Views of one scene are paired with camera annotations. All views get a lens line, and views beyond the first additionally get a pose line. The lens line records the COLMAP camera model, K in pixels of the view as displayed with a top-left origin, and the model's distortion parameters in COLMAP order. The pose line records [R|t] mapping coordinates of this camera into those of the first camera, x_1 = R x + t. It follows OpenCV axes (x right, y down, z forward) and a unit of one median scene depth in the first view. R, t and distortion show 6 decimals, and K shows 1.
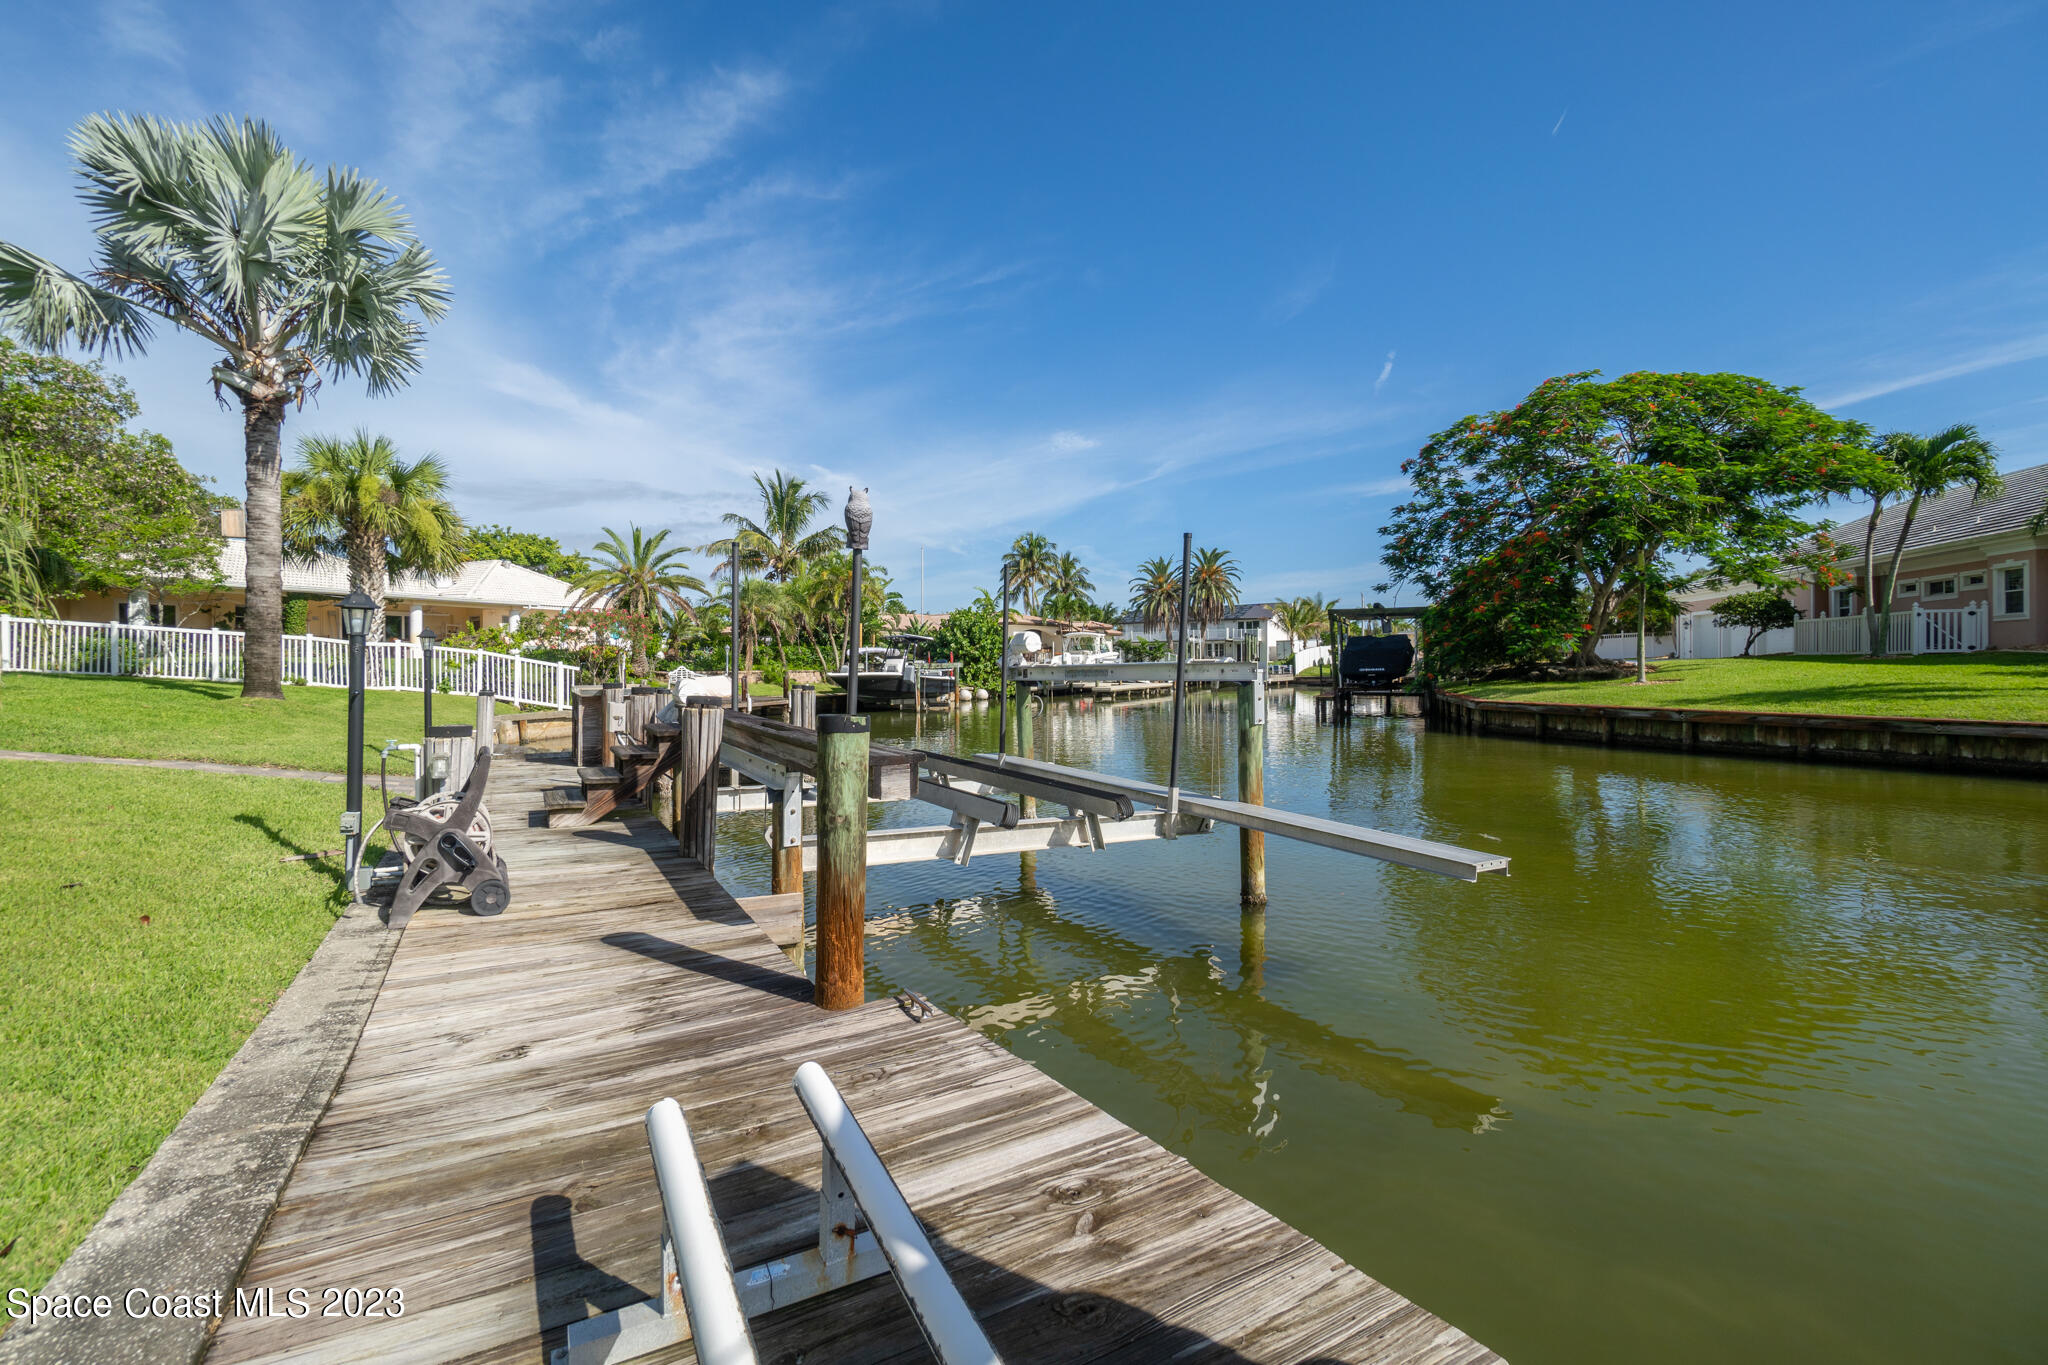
lens RADIAL K [[878.9, 0, 1007.7], [0, 878.9, 675.4], [0, 0, 1]] dist [-0.008072, 0.001806]
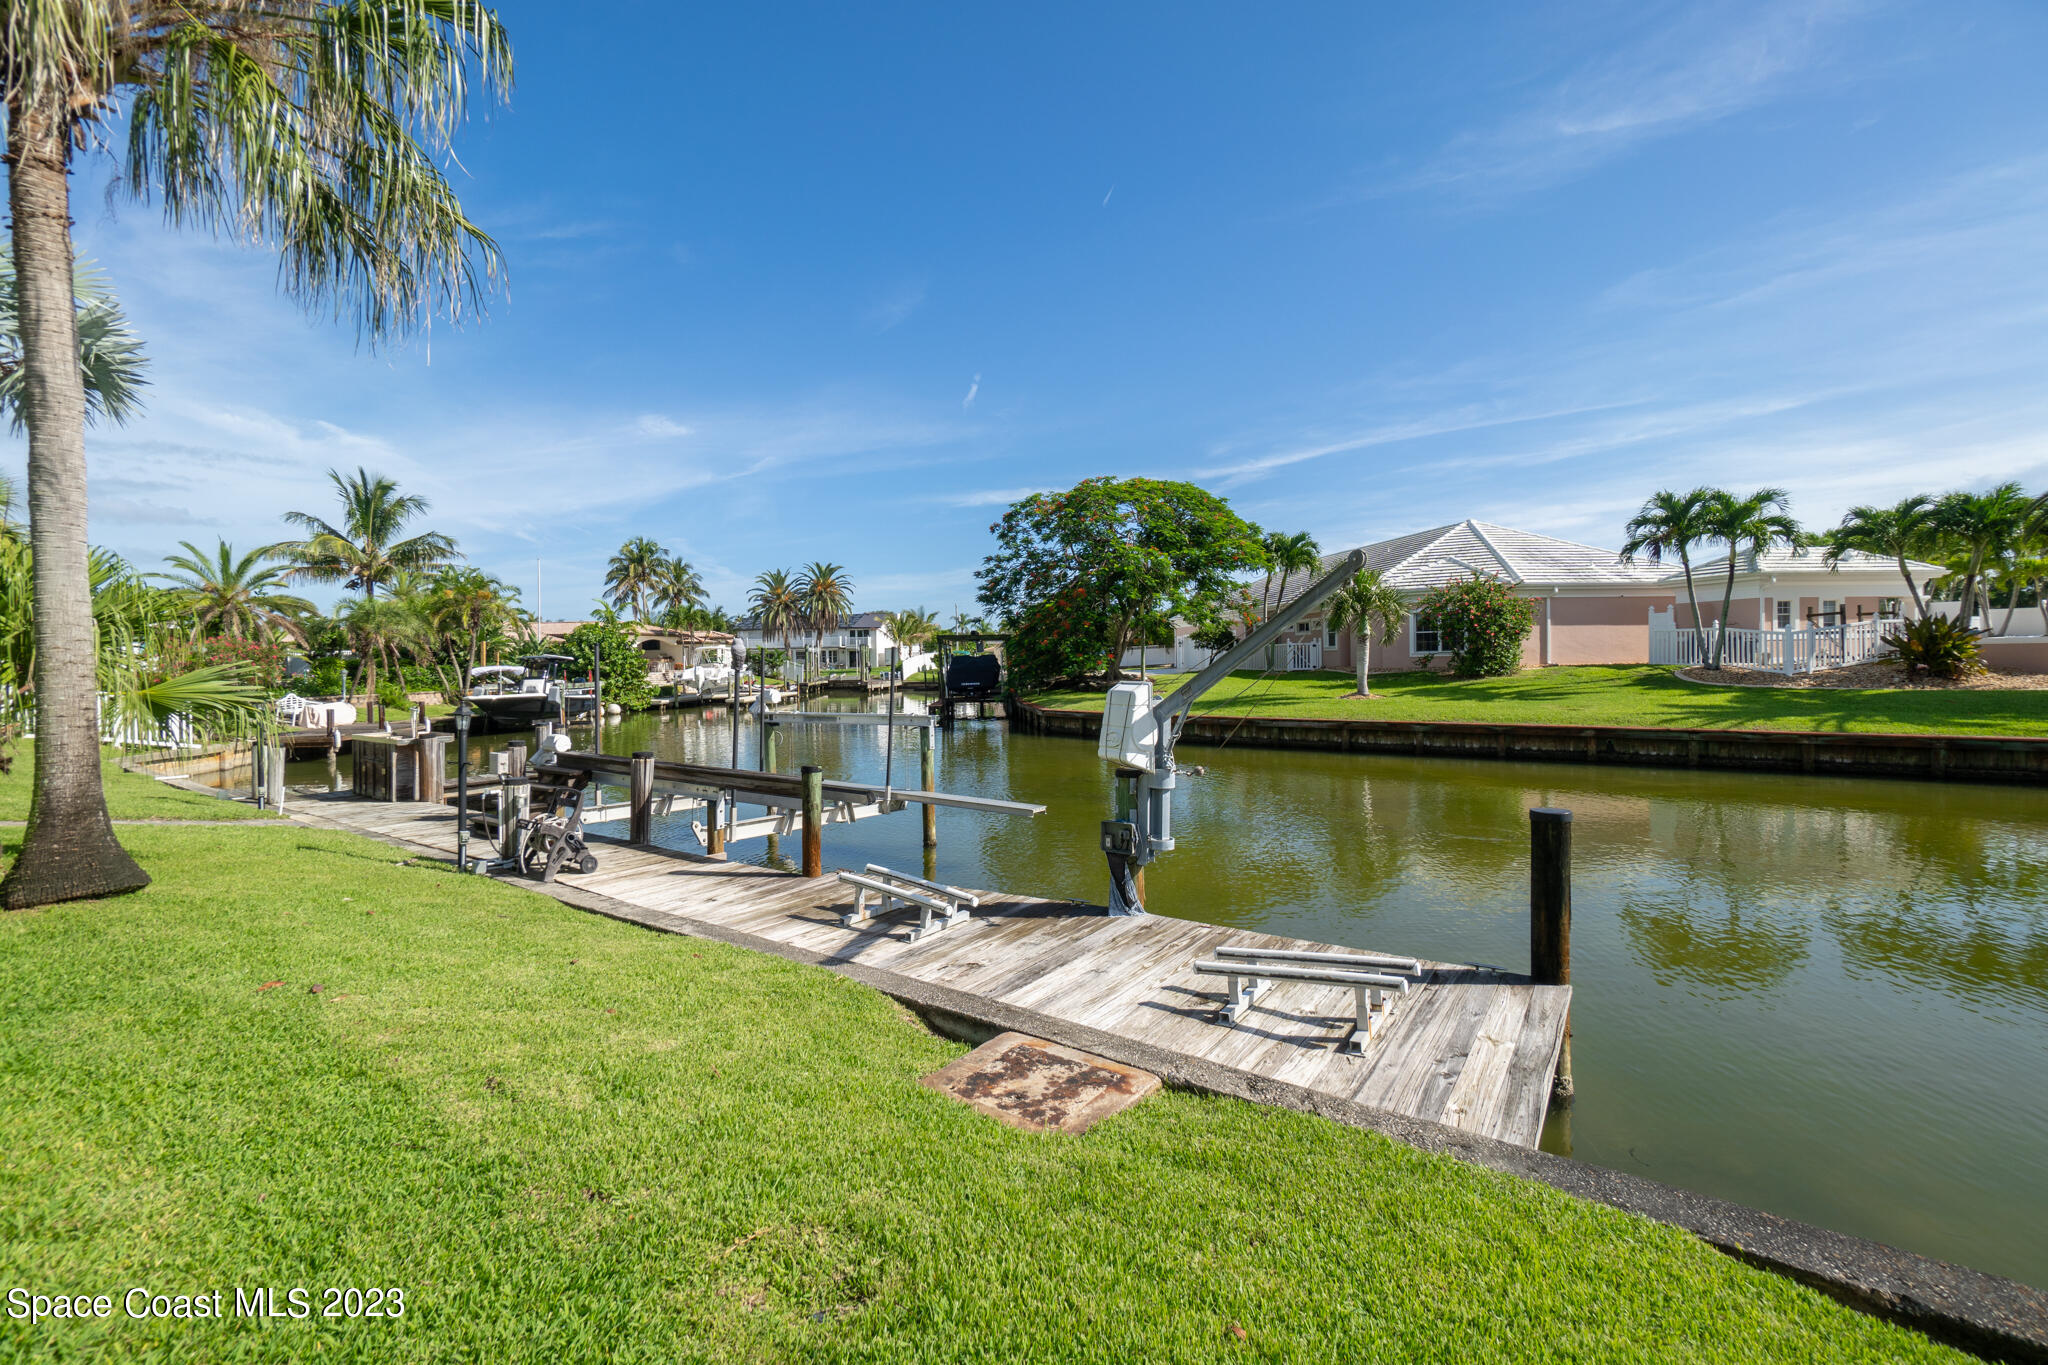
lens RADIAL K [[878.9, 0, 1011.1], [0, 878.9, 672.8], [0, 0, 1]] dist [-0.008072, 0.001806]
pose [[0.901053, -0.012743, 0.433521, -0.074739], [0.013307, 0.999910, 0.001733, -0.021699], [-0.433504, 0.004207, 0.901142, -0.153584]]
